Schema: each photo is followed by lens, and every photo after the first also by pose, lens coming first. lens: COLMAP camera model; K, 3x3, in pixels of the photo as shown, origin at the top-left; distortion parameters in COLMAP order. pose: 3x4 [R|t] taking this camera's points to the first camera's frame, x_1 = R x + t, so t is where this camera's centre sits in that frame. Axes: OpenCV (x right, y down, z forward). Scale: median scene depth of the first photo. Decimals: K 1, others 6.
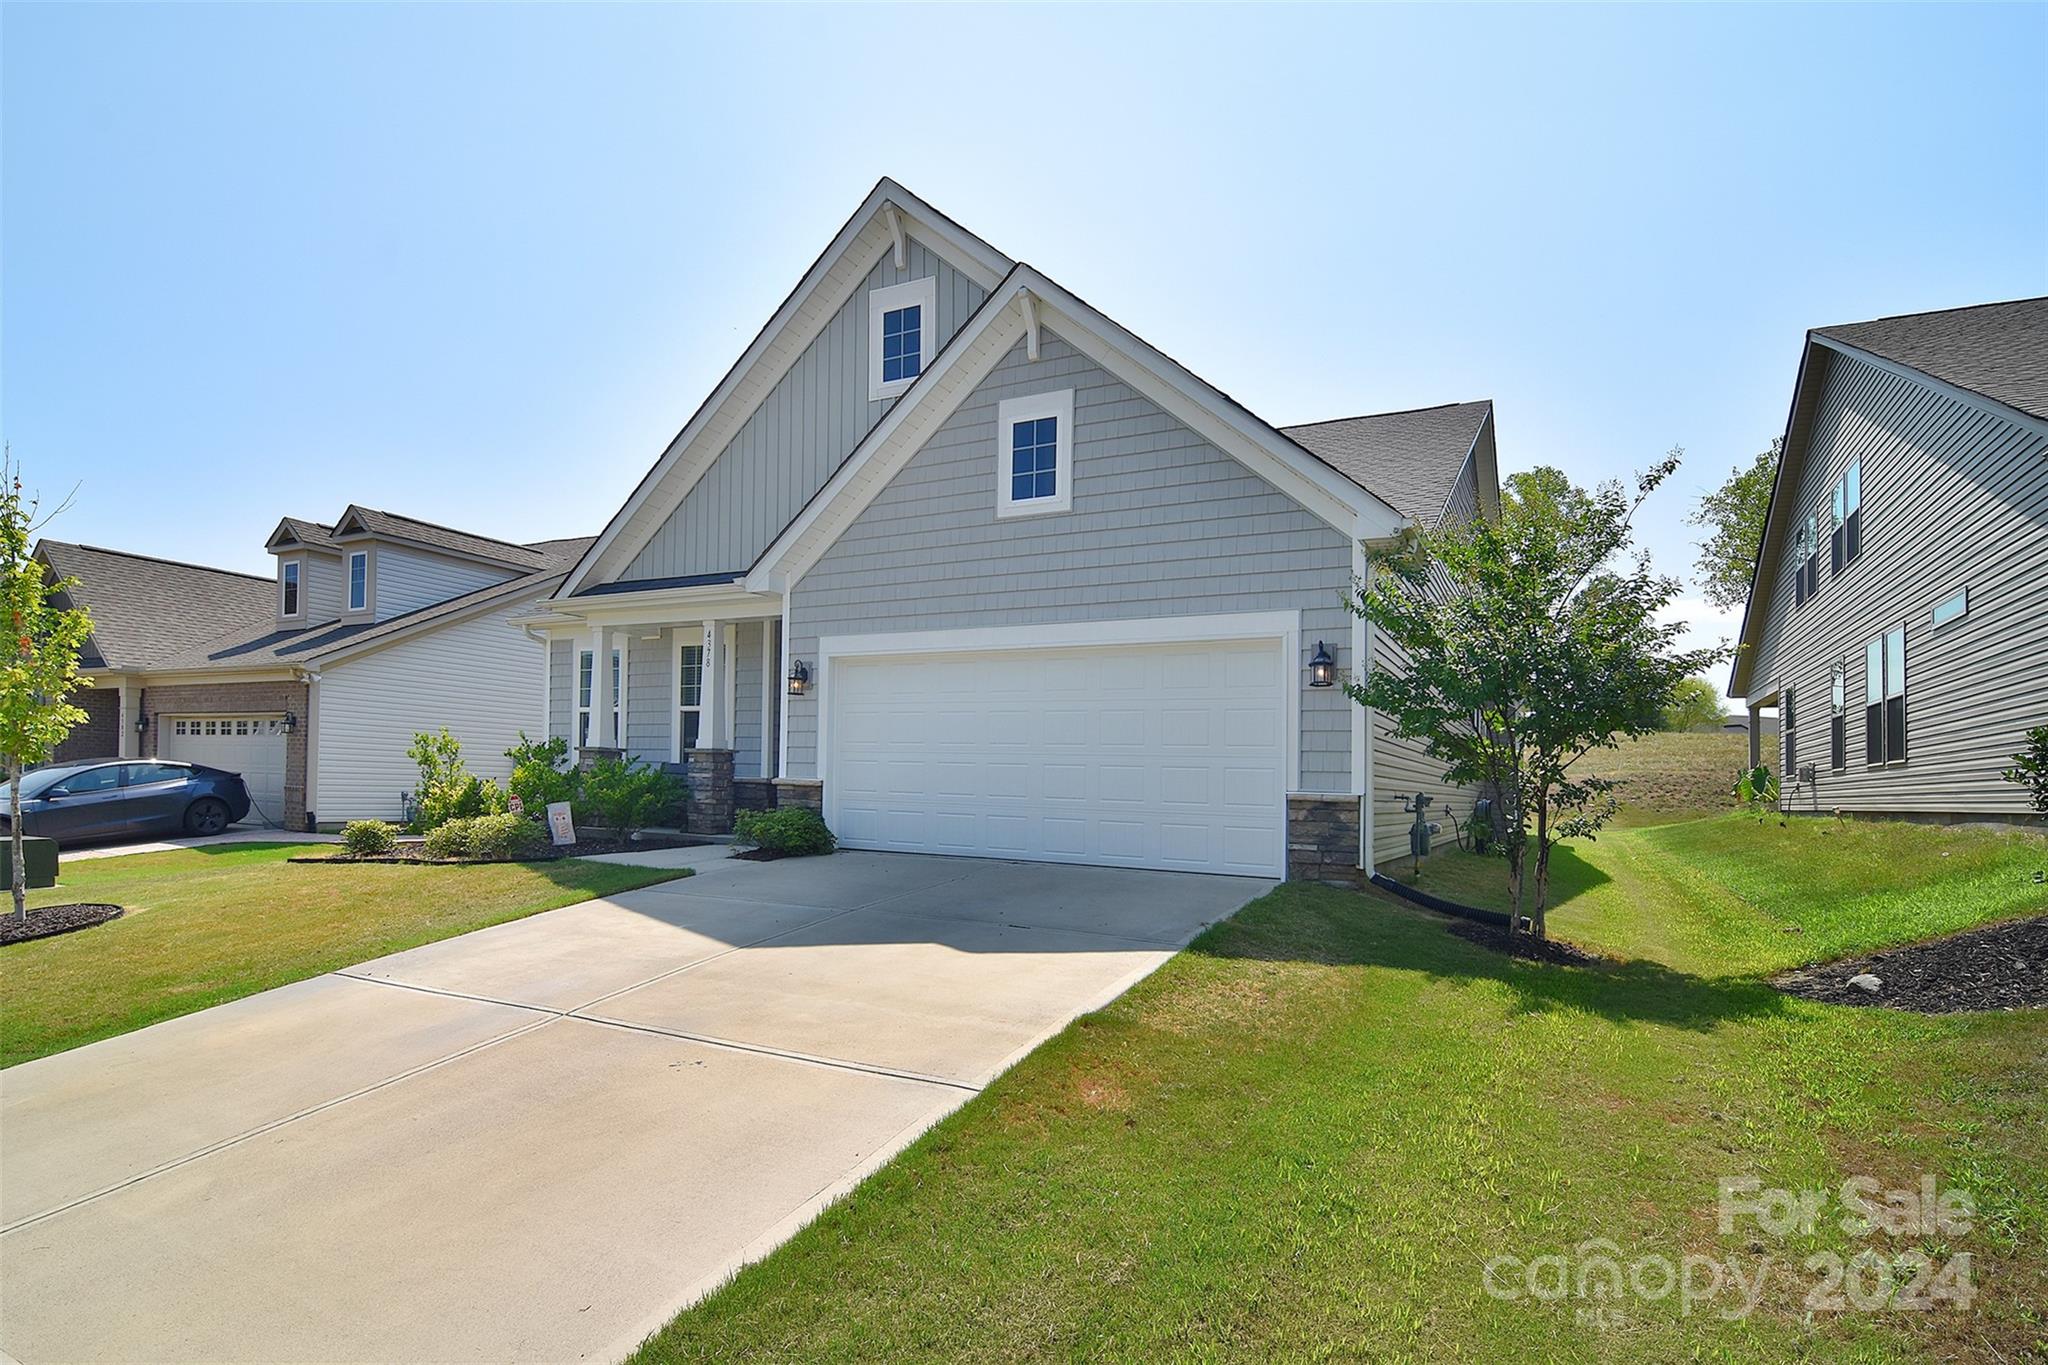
lens RADIAL K [[1005.5, 0, 1033.1], [0, 1005.5, 693.4], [0, 0, 1]] dist [-0.003466, -0.011096]
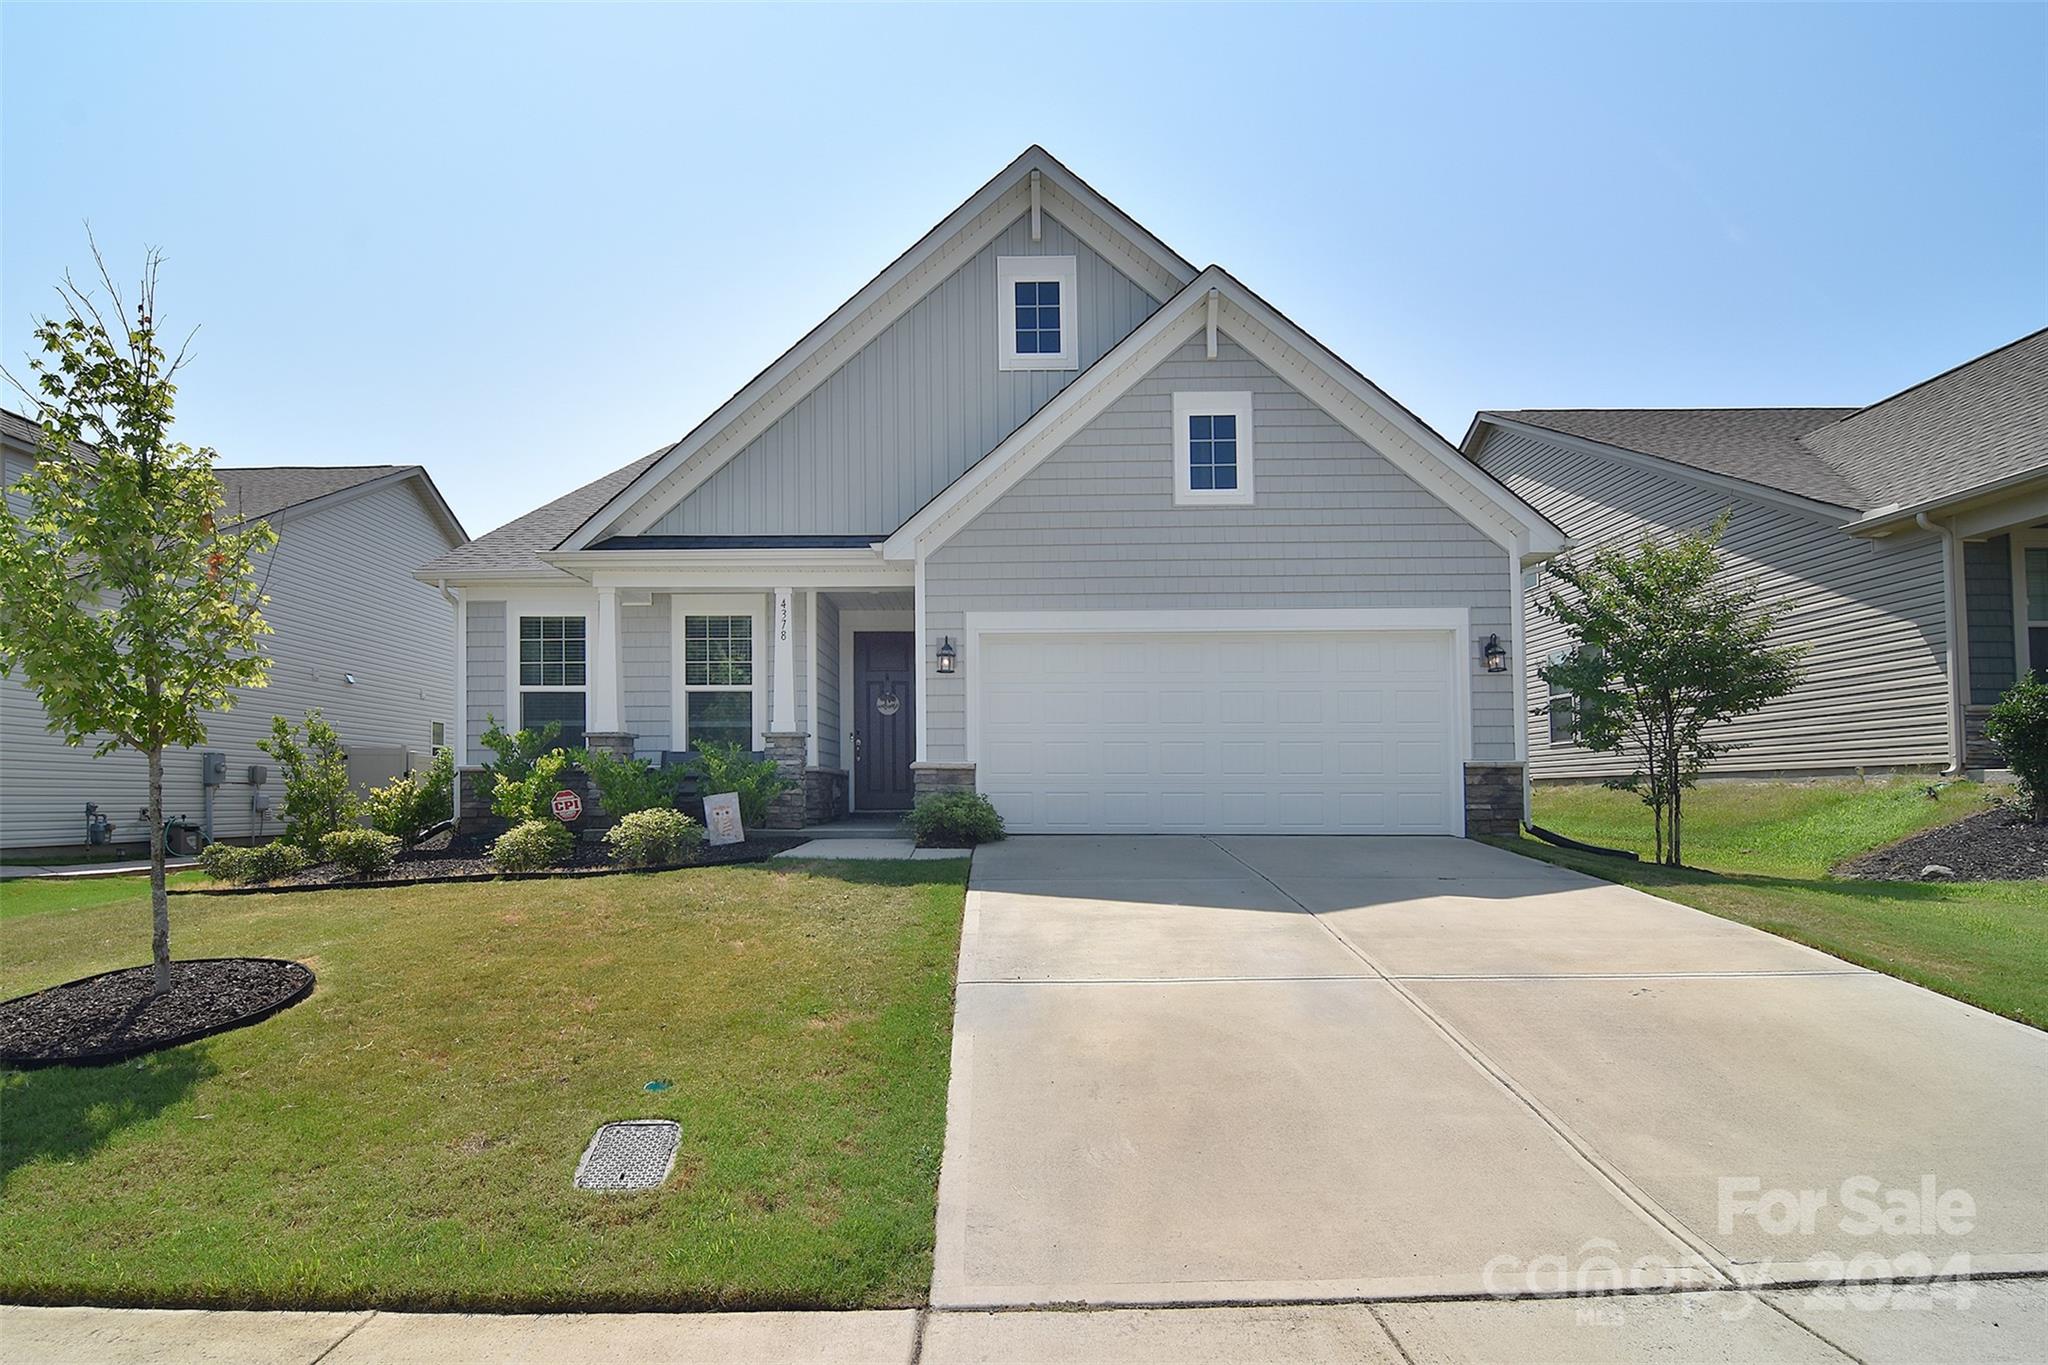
lens RADIAL K [[1005.5, 0, 1038.3], [0, 1005.5, 687.0], [0, 0, 1]] dist [-0.003466, -0.011096]
pose [[0.901548, 0.014704, 0.432430, -0.612274], [-0.012373, 0.999890, -0.008203, 0.023450], [-0.432503, 0.002045, 0.901630, 0.129660]]
